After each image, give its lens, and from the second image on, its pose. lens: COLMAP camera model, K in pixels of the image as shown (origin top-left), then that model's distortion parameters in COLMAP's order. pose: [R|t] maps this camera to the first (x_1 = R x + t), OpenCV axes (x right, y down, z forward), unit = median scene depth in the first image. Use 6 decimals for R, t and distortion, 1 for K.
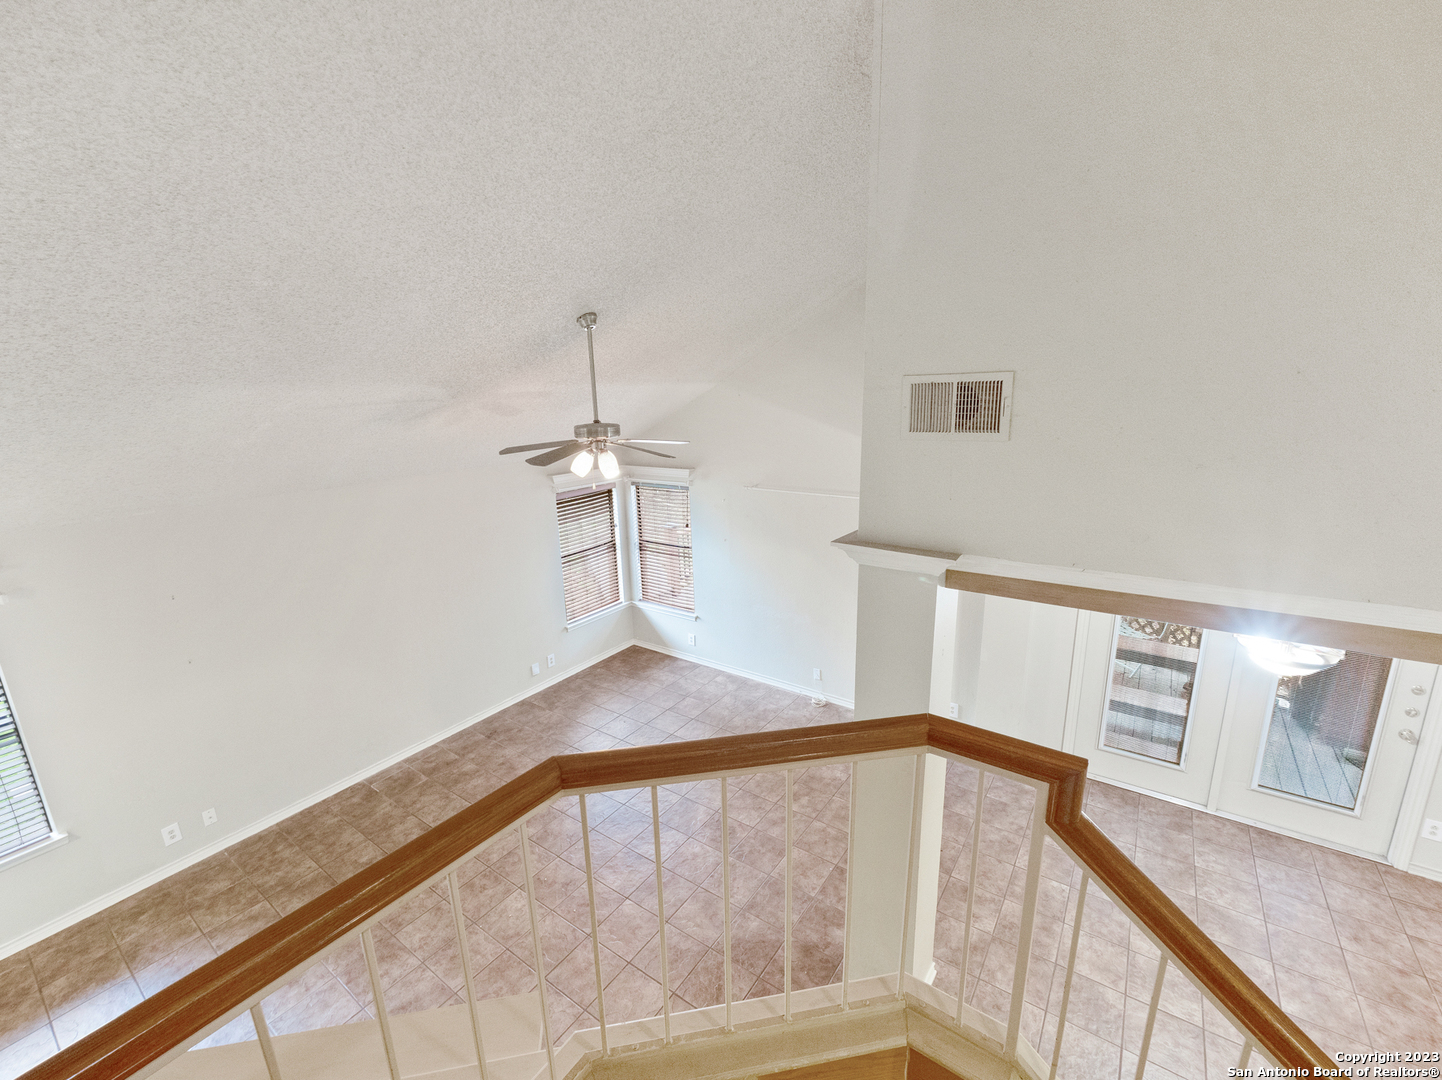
lens RADIAL K [[615.4, 0, 717.9], [0, 615.4, 543.0], [0, 0, 1]] dist [-0.004382, -0.000644]
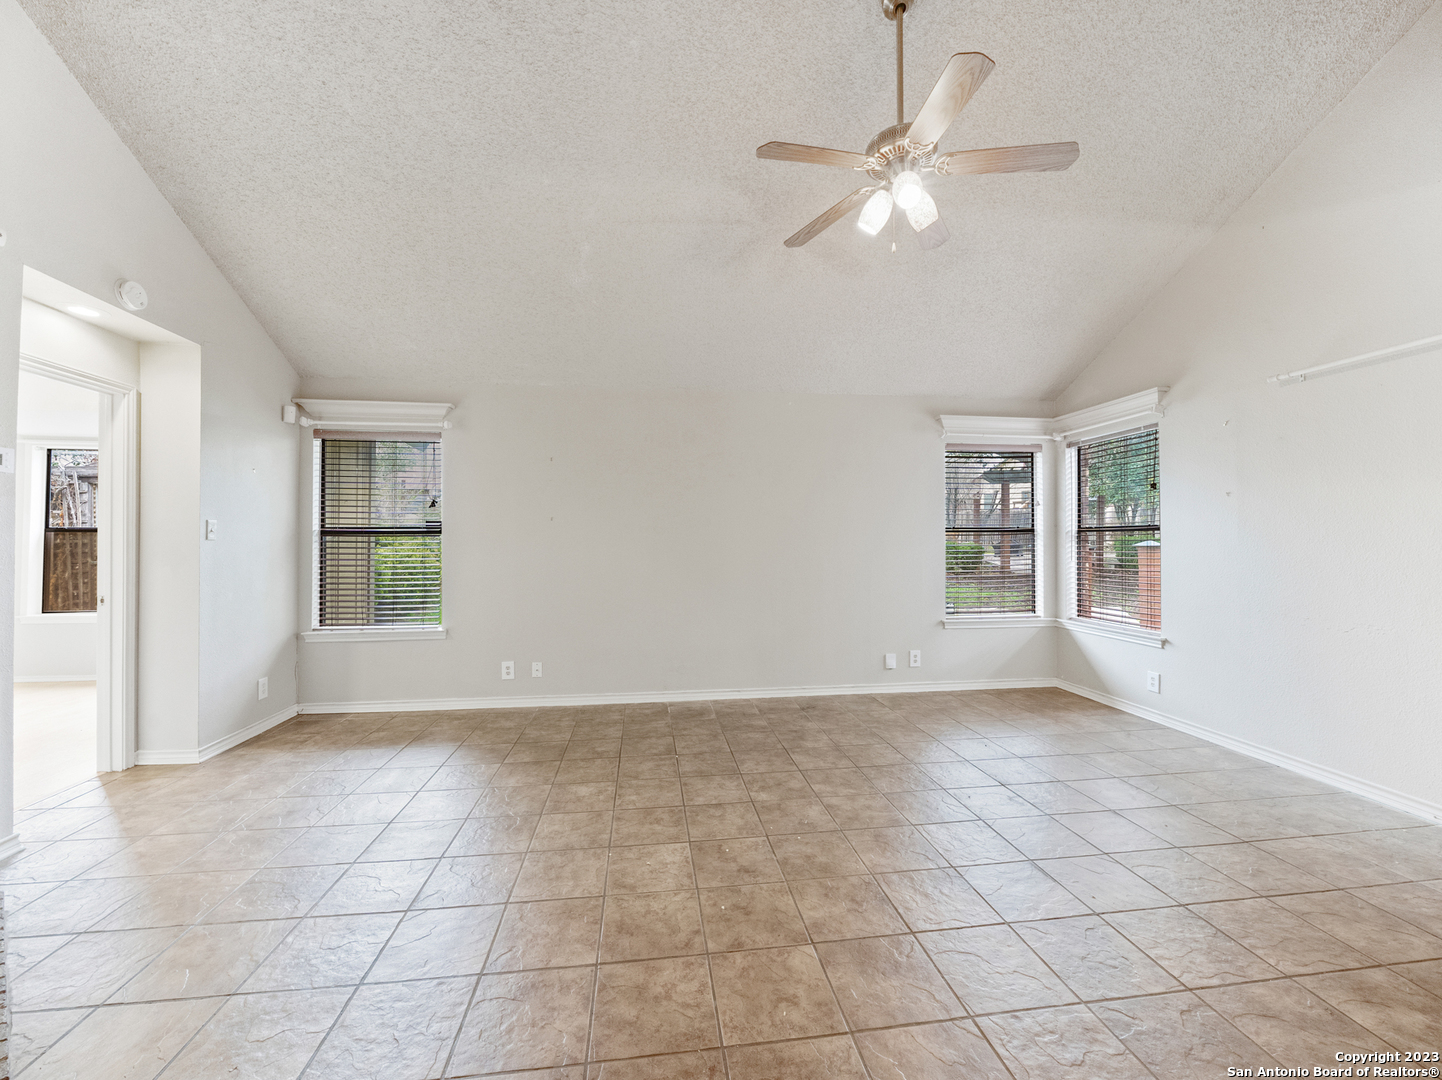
lens RADIAL K [[564.0, 0, 718.4], [0, 564.0, 538.8], [0, 0, 1]] dist [-0.006205, -0.000722]
pose [[0.680167, 0.022196, -0.732721, 0.090175], [-0.196103, 0.968621, -0.152696, 0.257350], [0.706340, 0.247548, 0.663177, 0.420344]]
